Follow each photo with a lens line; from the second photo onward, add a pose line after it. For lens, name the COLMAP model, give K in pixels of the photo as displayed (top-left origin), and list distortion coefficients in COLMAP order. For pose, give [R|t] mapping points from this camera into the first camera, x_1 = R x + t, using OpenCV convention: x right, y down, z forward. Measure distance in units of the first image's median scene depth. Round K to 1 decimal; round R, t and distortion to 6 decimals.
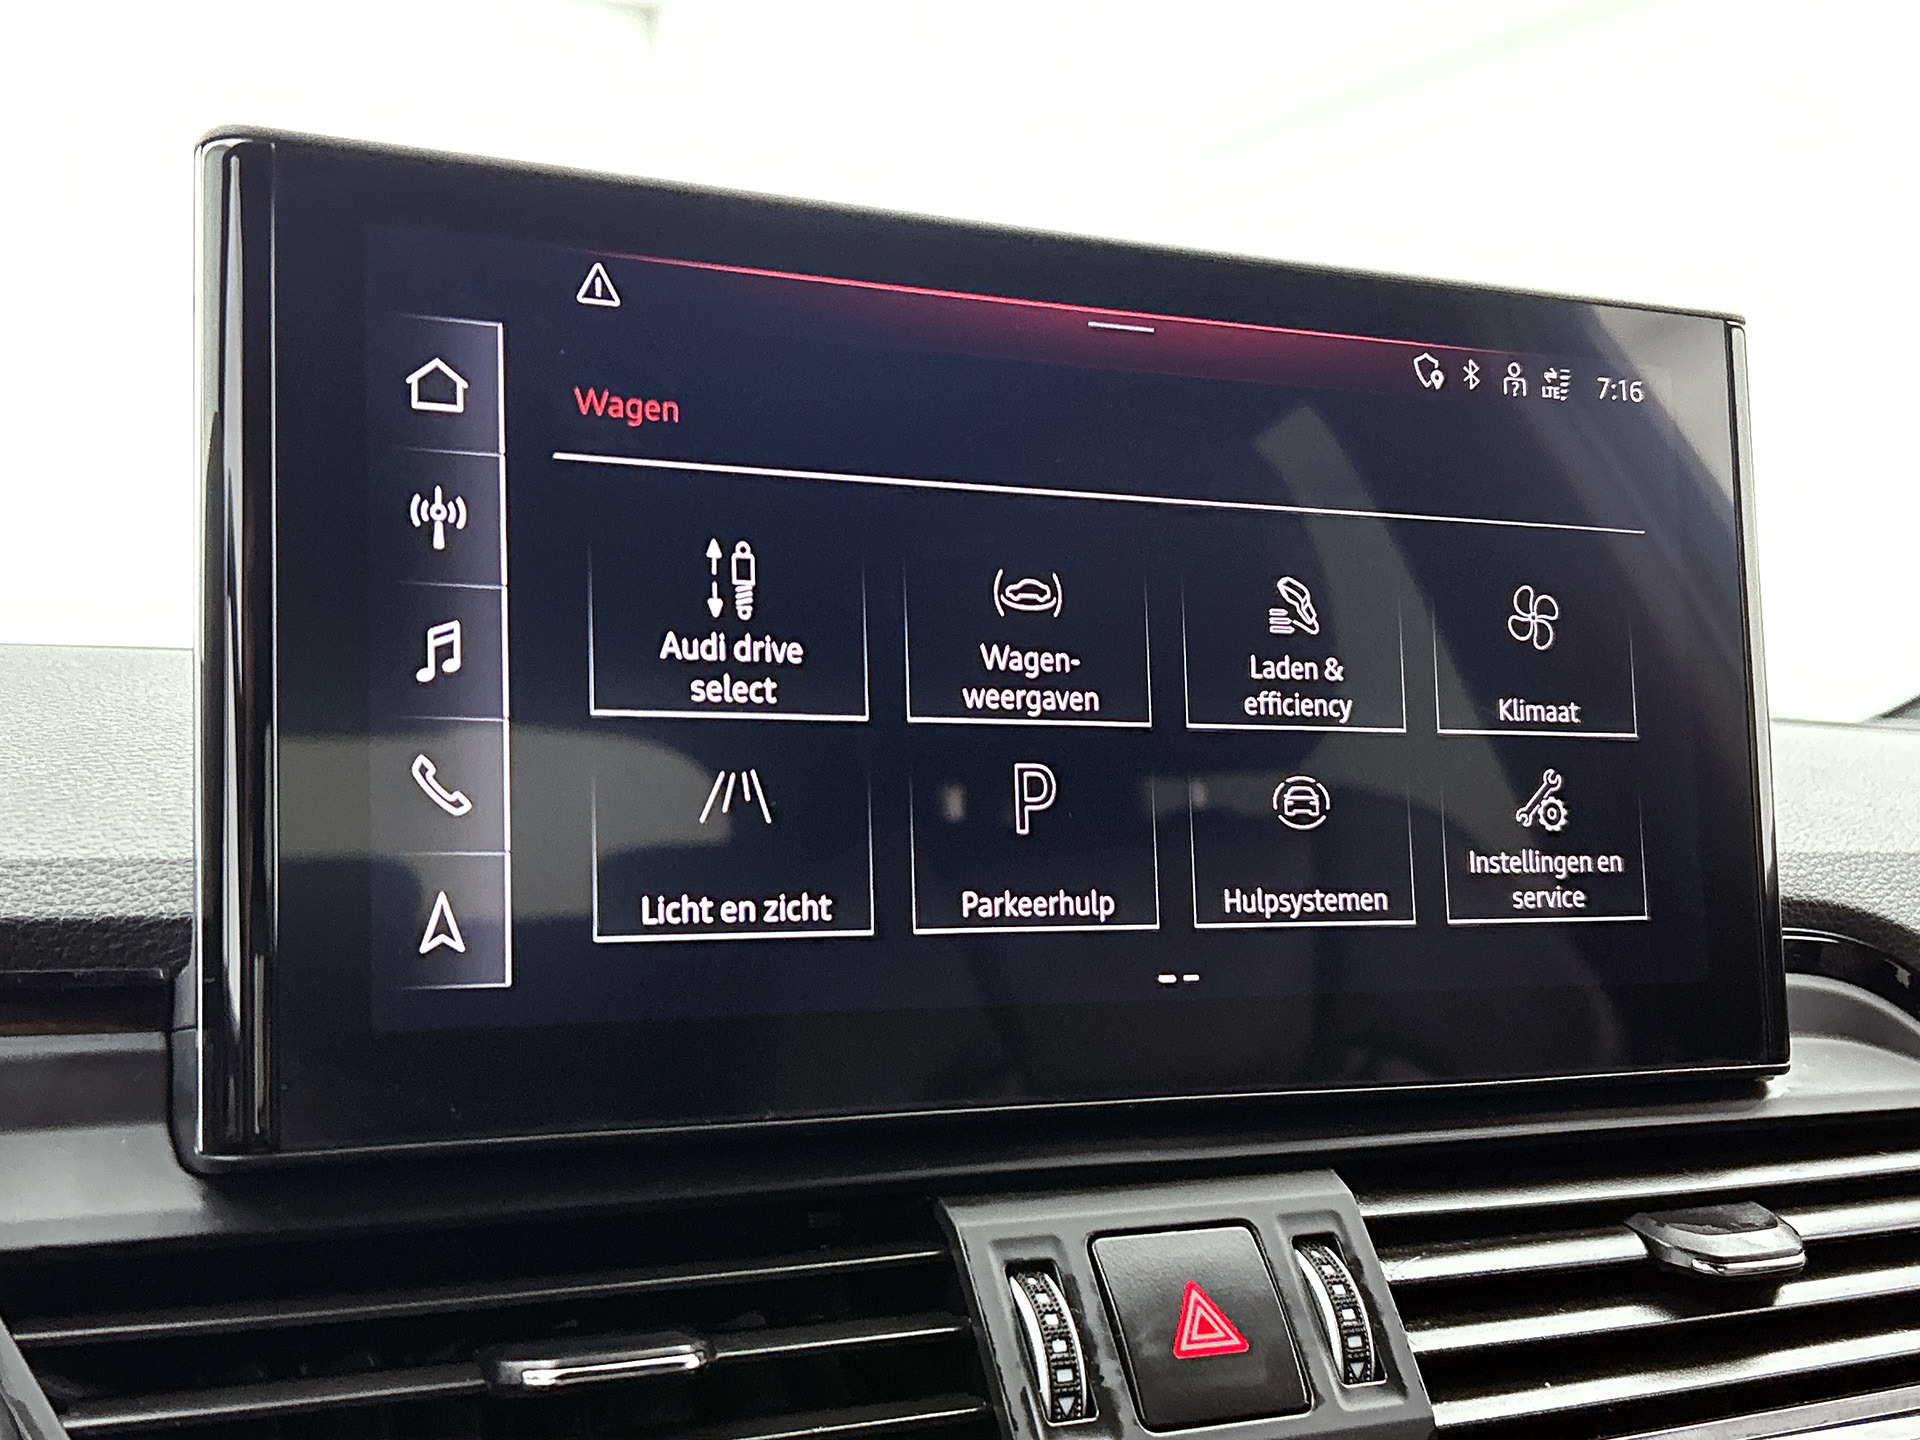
lens RADIAL K [[2502.7, 0, 960.0], [0, 2502.7, 720.0], [0, 0, 1]] dist [0.191377, -0.704644]
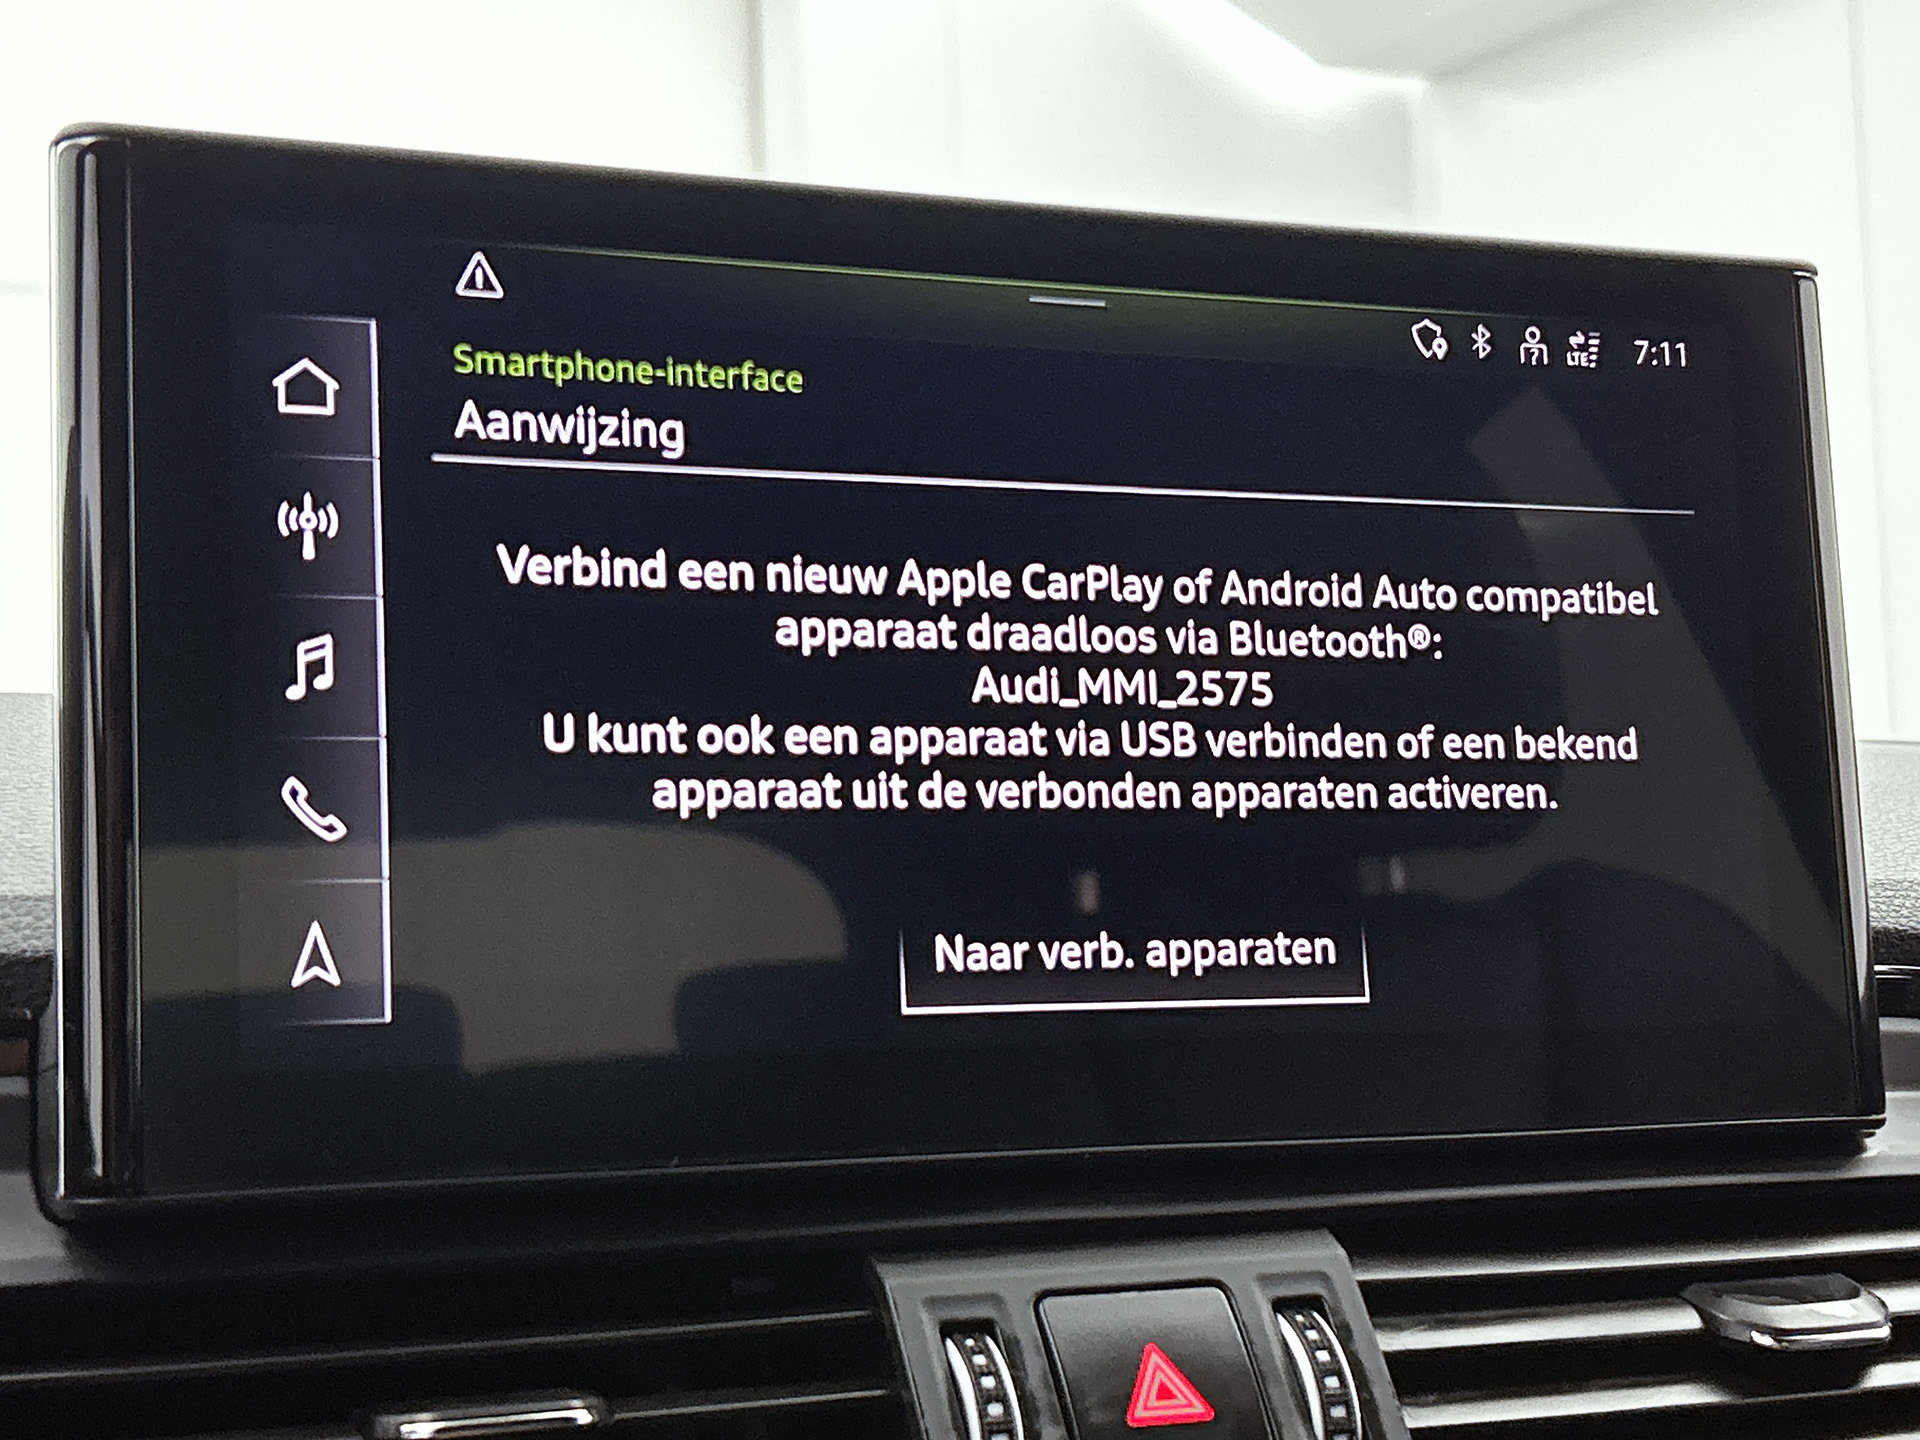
lens RADIAL K [[3251.8, 0, 960.5], [0, 3251.8, 705.8], [0, 0, 1]] dist [0.212275, -0.762502]
pose [[0.997239, -0.025177, -0.069857, 0.115423], [0.022694, 0.999090, -0.036112, 0.035122], [0.070703, 0.034427, 0.996903, -0.194393]]
